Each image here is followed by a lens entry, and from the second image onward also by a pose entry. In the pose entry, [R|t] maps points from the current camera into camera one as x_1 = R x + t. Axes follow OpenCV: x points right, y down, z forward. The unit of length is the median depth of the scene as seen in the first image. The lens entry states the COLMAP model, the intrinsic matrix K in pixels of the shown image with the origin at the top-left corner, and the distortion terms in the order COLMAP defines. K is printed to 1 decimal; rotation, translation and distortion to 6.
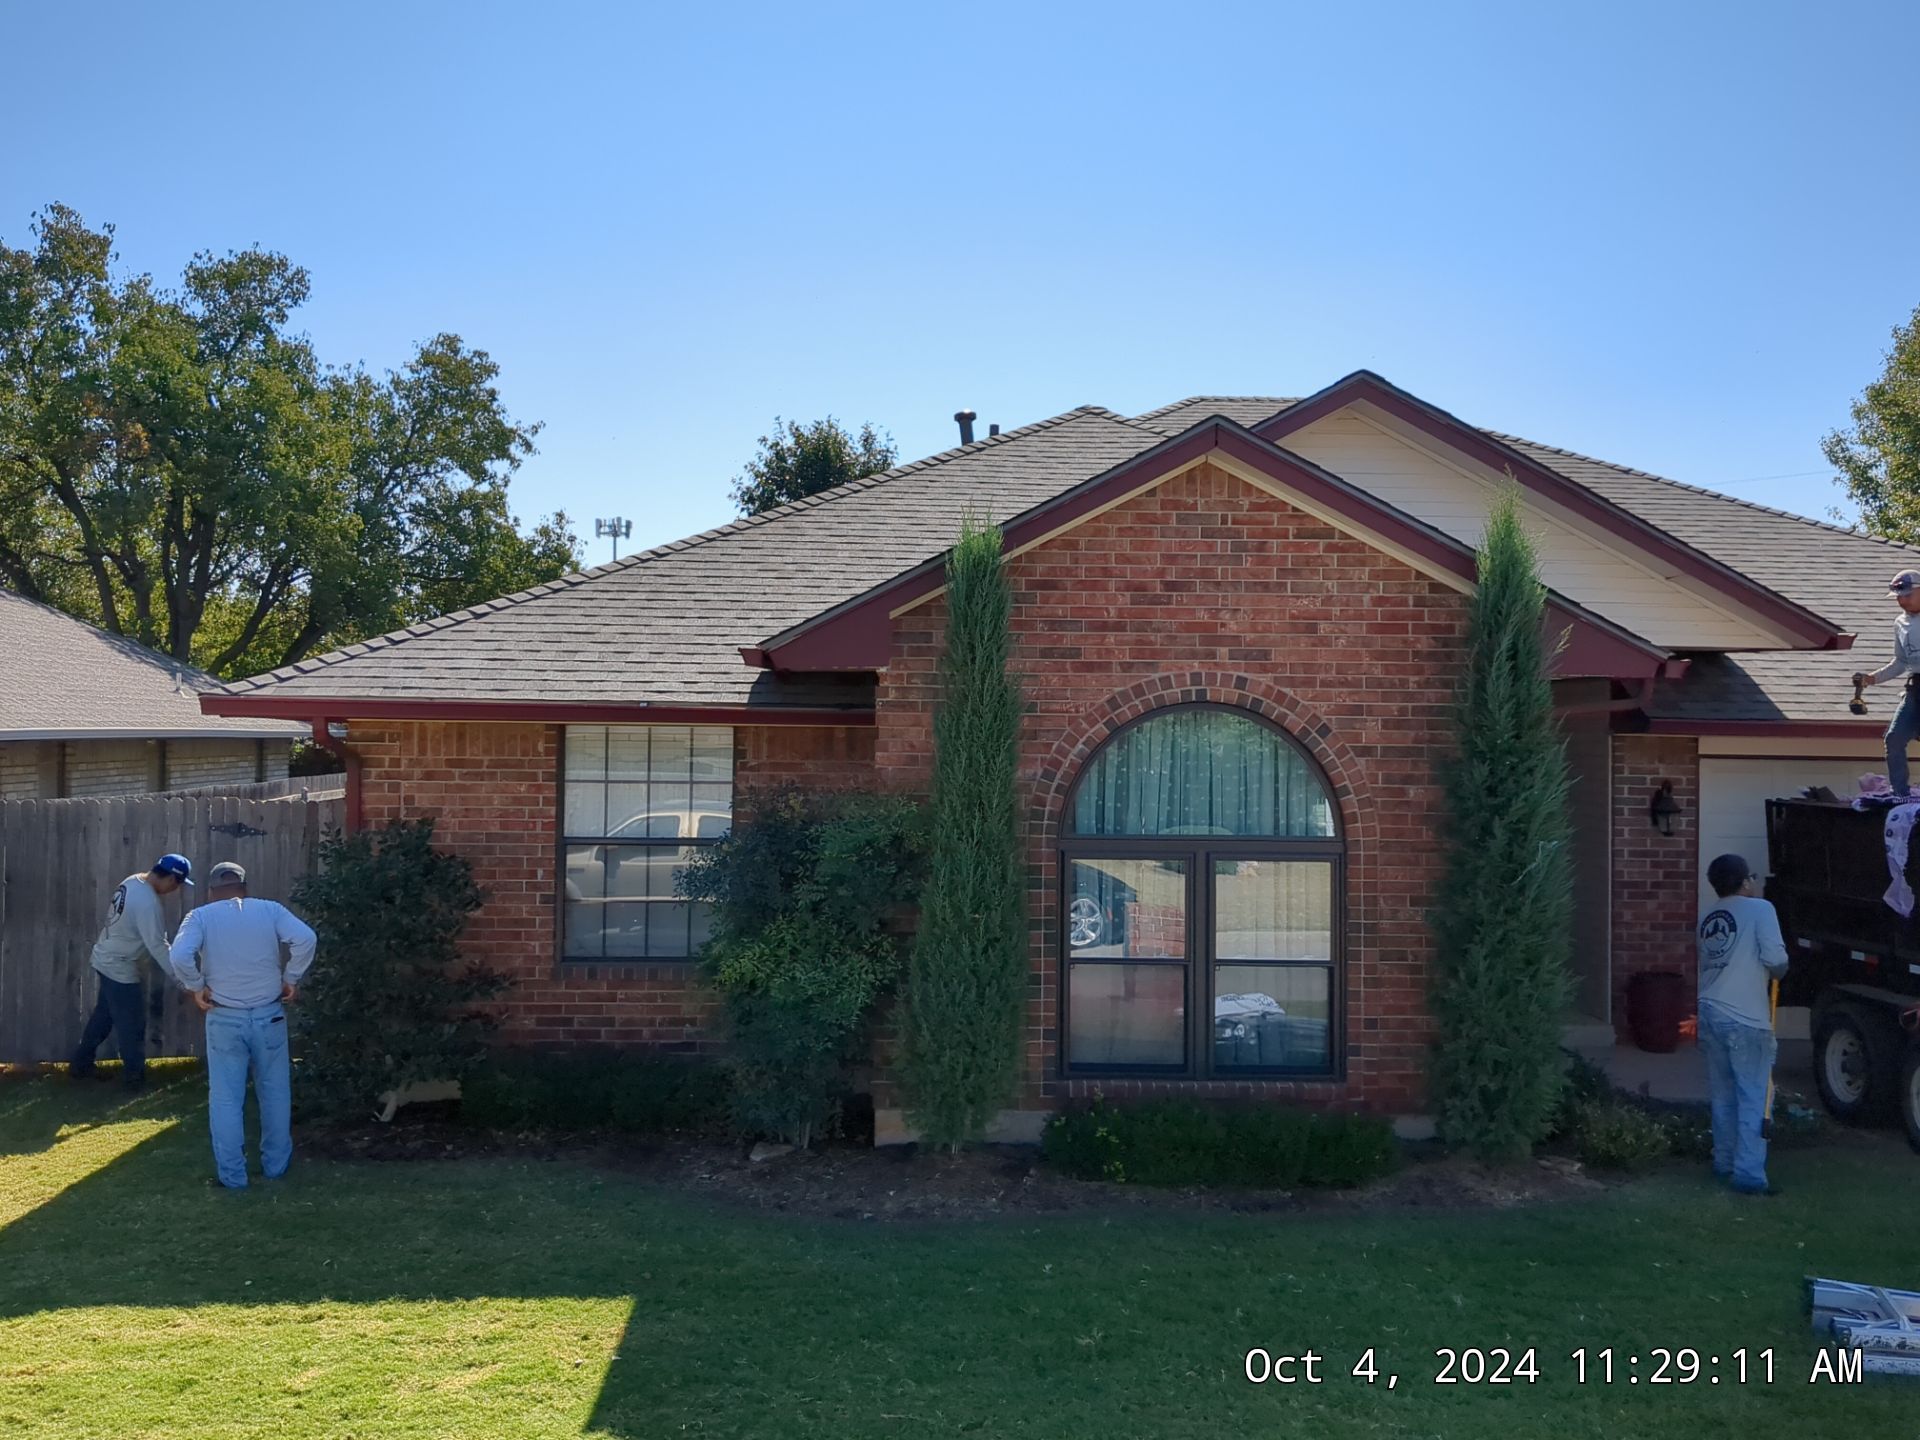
lens RADIAL K [[1735.9, 0, 960.0], [0, 1735.9, 720.0], [0, 0, 1]] dist [0.109580, -0.193820]
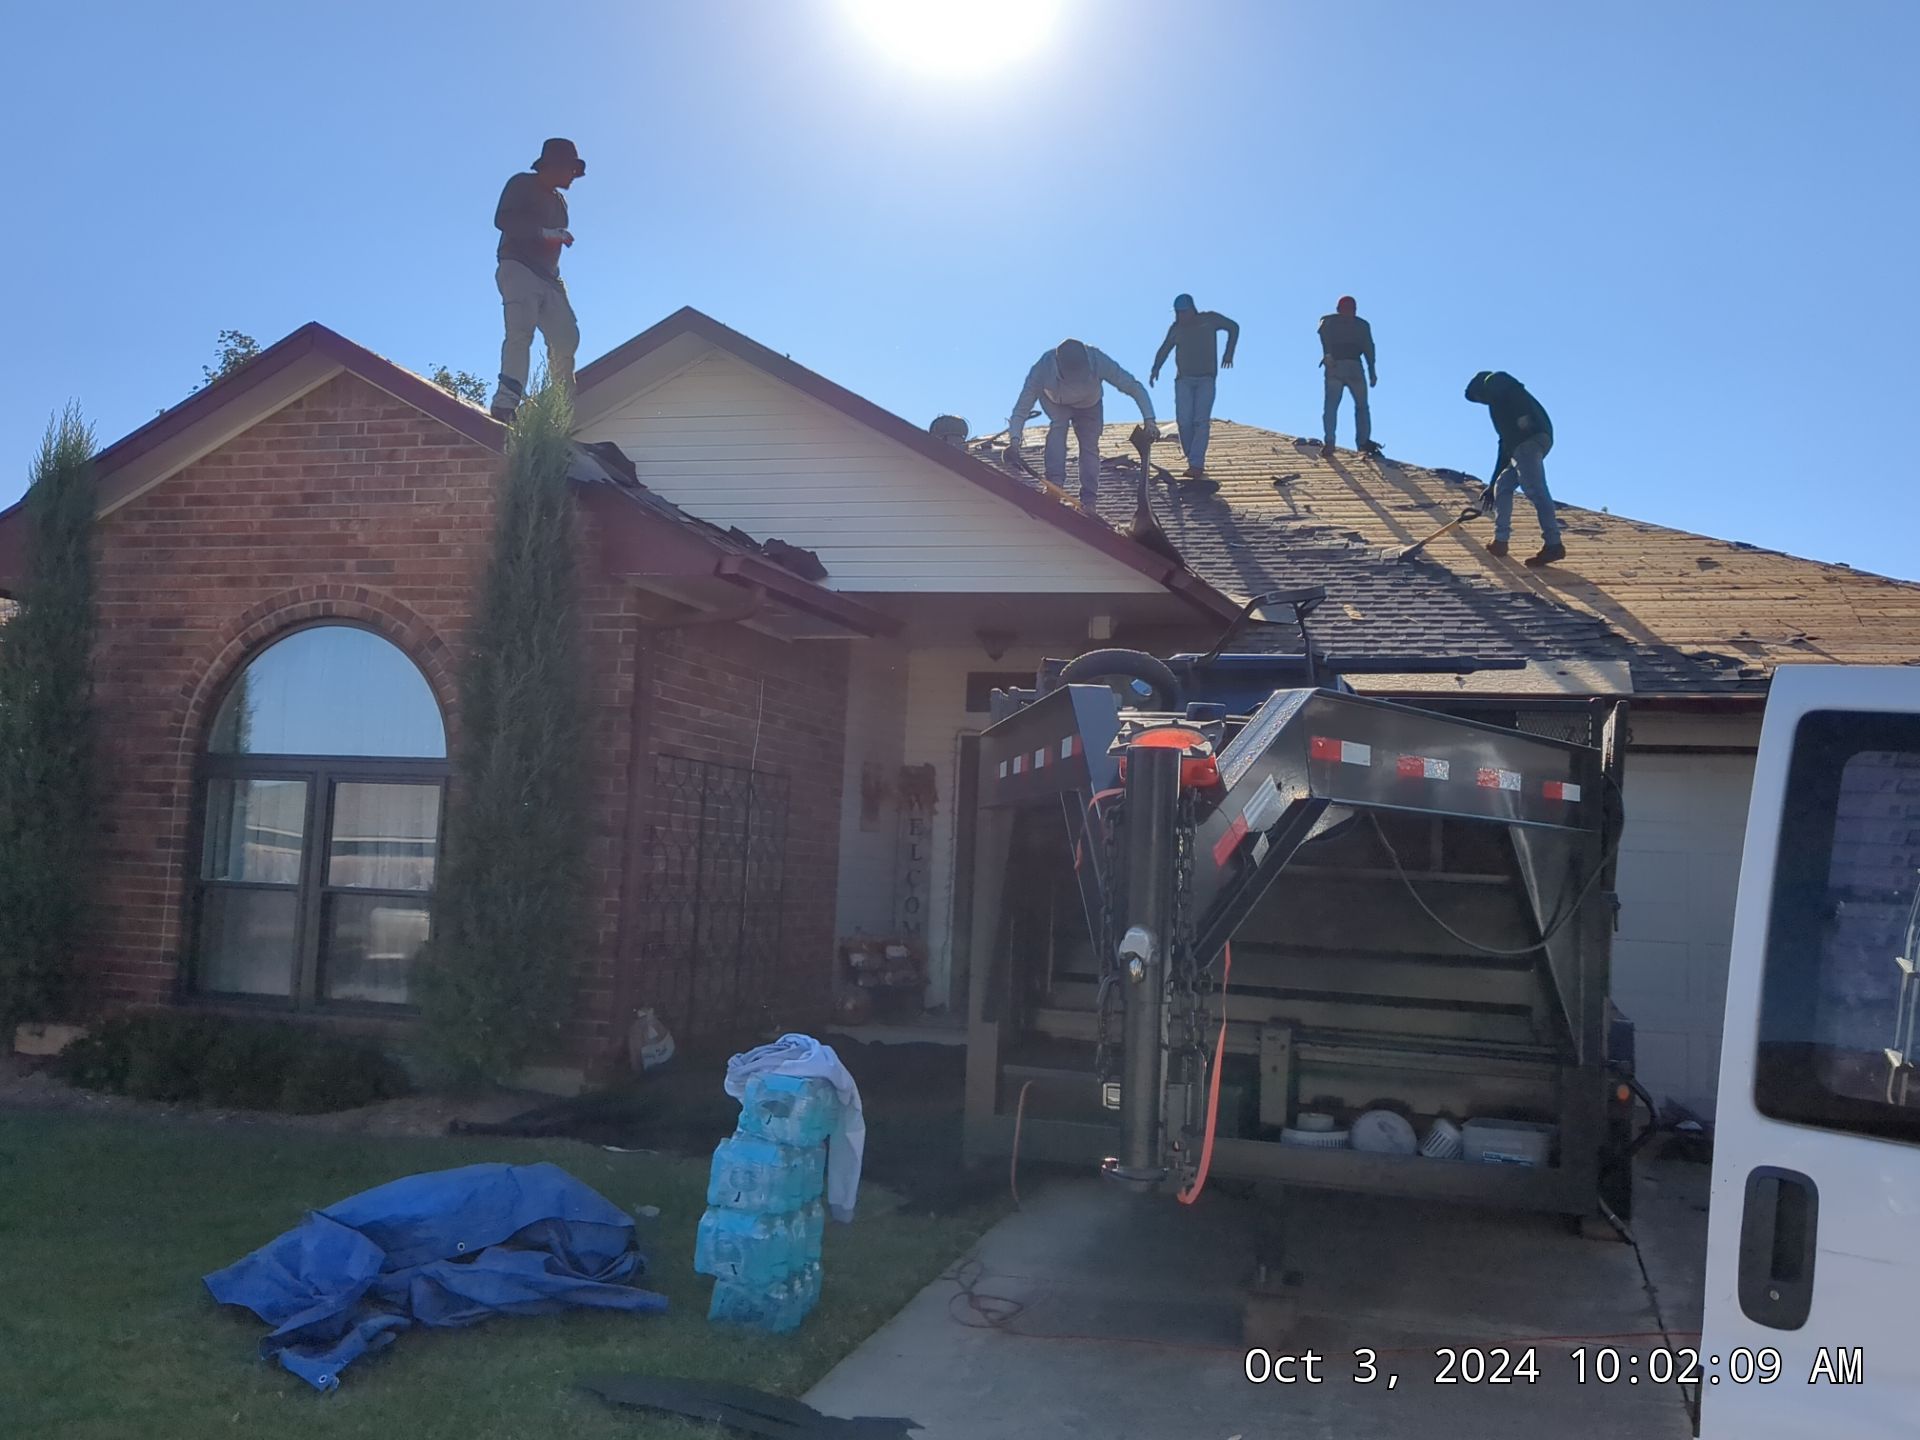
lens RADIAL K [[1763.9, 0, 960.0], [0, 1763.9, 720.0], [0, 0, 1]] dist [0.089303, -0.234409]
pose [[0.951131, 0.003297, -0.308770, 0.771291], [-0.032018, 0.995606, -0.087995, 0.121526], [0.307123, 0.093581, 0.947058, 0.184656]]
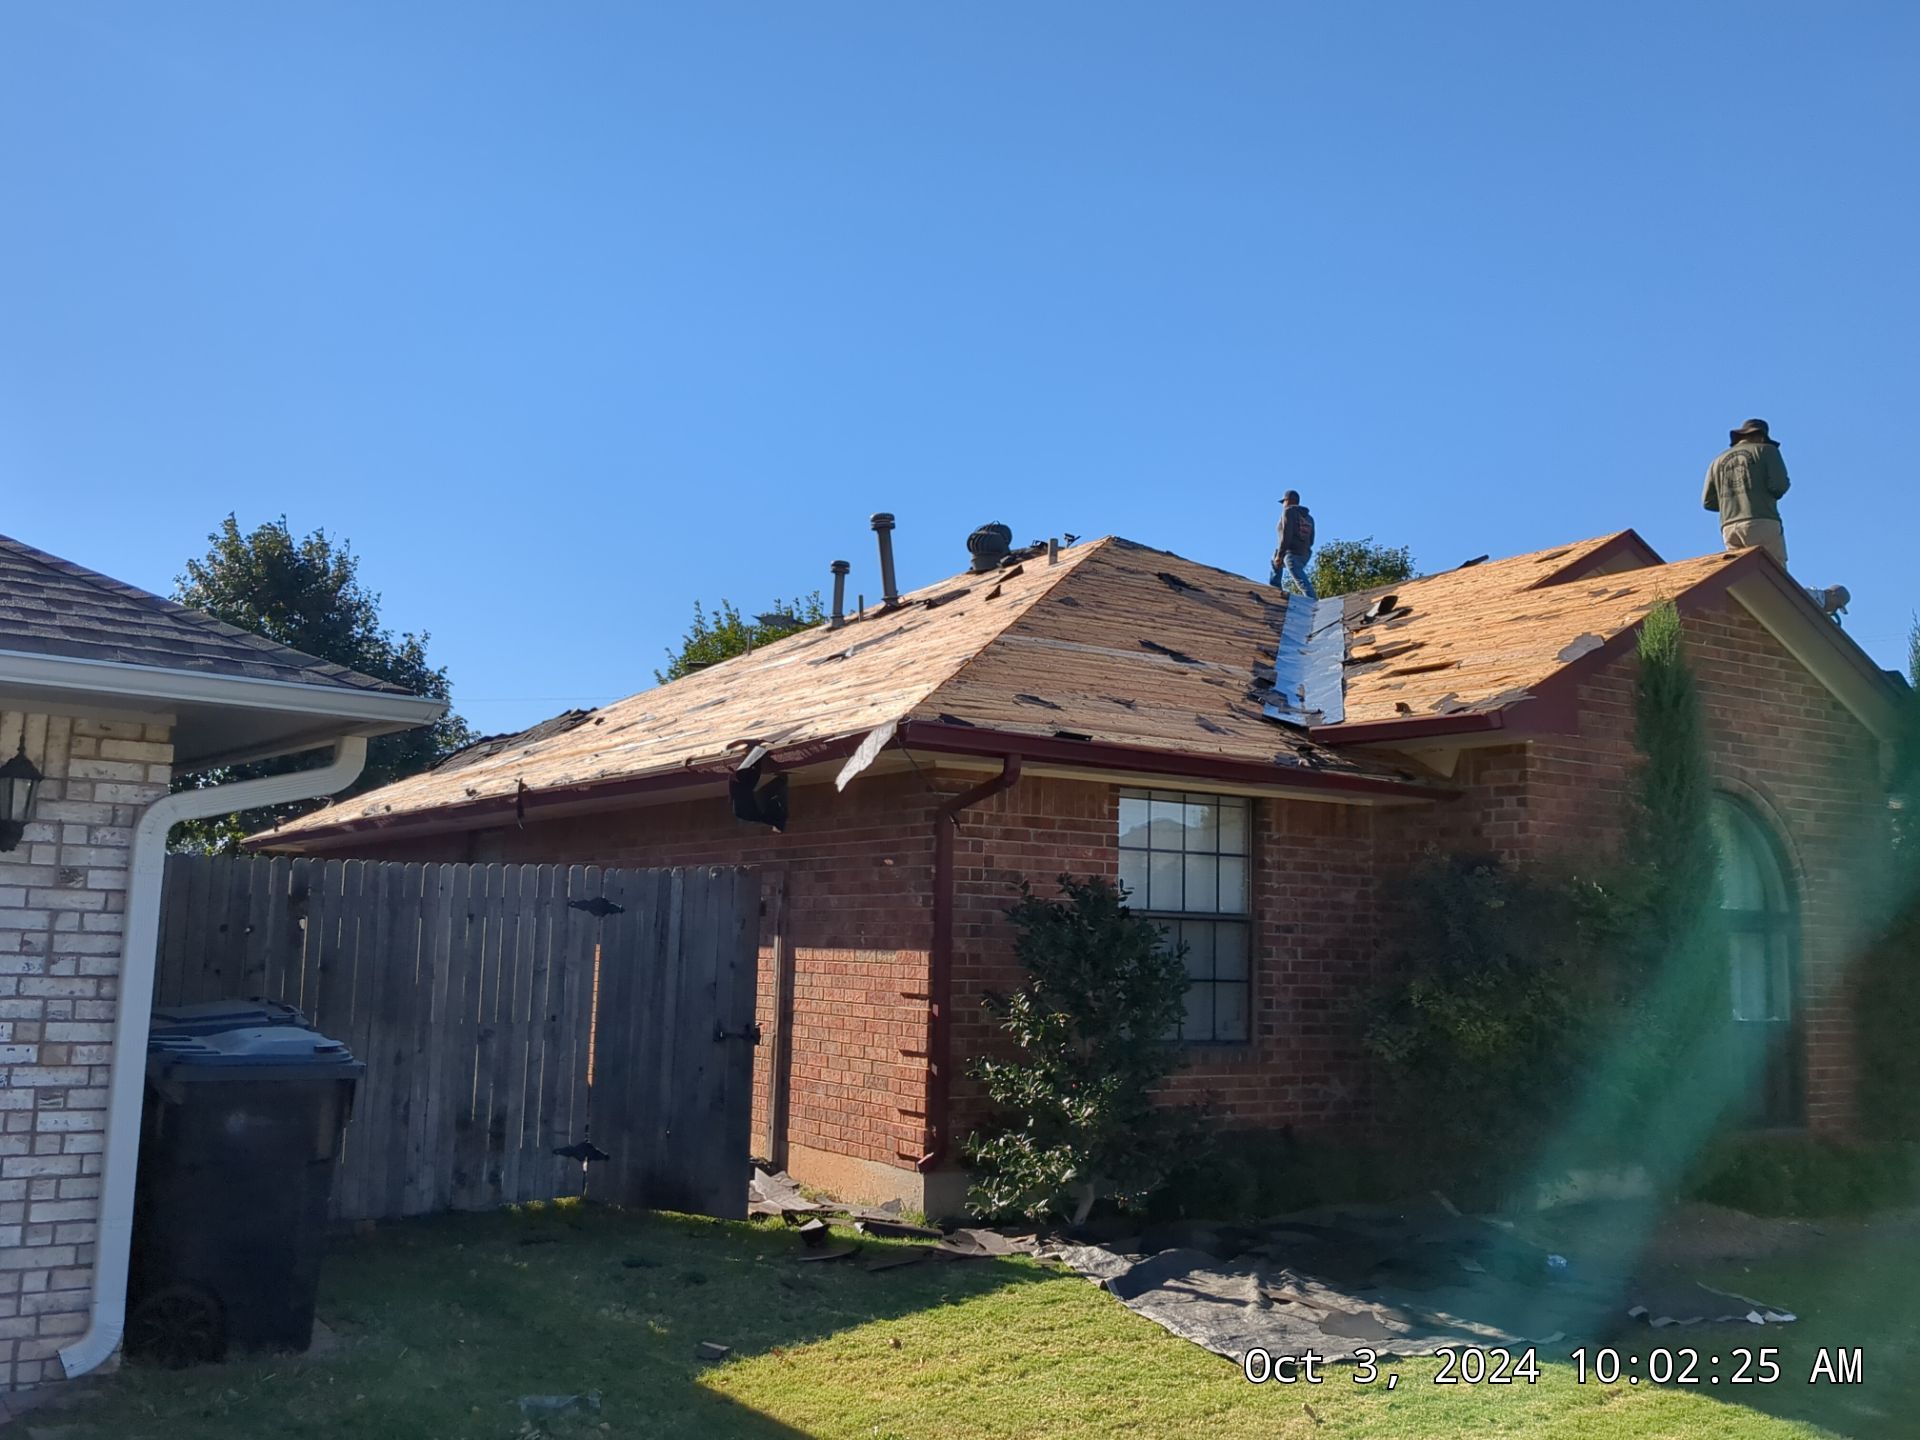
lens RADIAL K [[1734.8, 0, 939.8], [0, 1734.8, 722.7], [0, 0, 1]] dist [0.038859, -0.061074]
pose [[0.856908, 0.074097, 0.510116, -0.870316], [-0.018738, 0.993438, -0.112825, 0.083449], [-0.515129, 0.087122, 0.852673, 0.293513]]
